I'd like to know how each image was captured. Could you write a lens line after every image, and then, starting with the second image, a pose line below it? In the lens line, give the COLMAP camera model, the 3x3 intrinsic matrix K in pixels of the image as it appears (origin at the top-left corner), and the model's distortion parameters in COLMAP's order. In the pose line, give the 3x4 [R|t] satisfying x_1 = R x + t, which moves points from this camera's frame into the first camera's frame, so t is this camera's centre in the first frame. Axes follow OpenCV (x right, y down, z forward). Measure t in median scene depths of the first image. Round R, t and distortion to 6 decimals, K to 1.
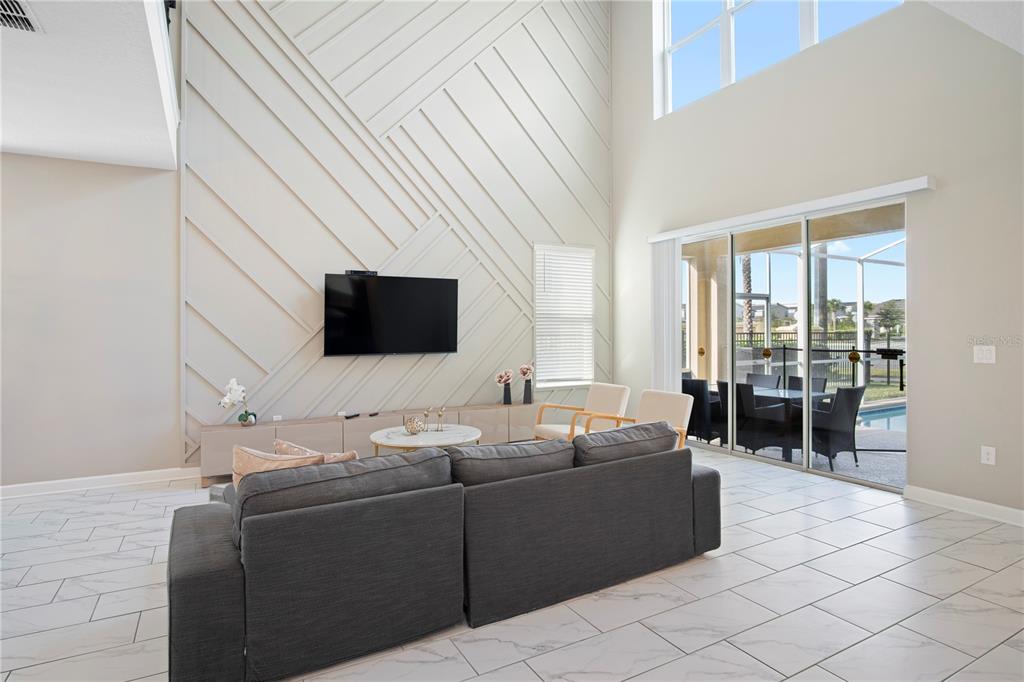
lens RADIAL K [[557.8, 0, 510.9], [0, 557.8, 324.0], [0, 0, 1]] dist [-0.002789, -0.000146]
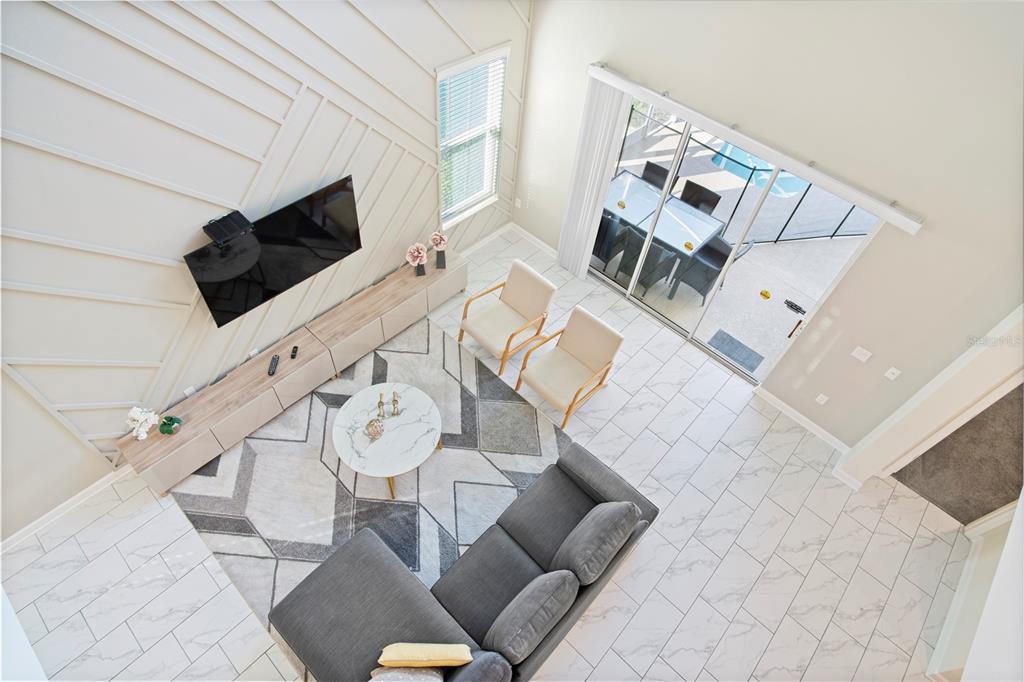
lens RADIAL K [[549.3, 0, 510.2], [0, 549.3, 354.9], [0, 0, 1]] dist [0.000220, 0.000145]
pose [[0.948493, -0.191395, 0.252446, -0.123619], [-0.084181, 0.615950, 0.783275, -0.517136], [-0.305409, -0.764182, 0.568112, 0.337343]]
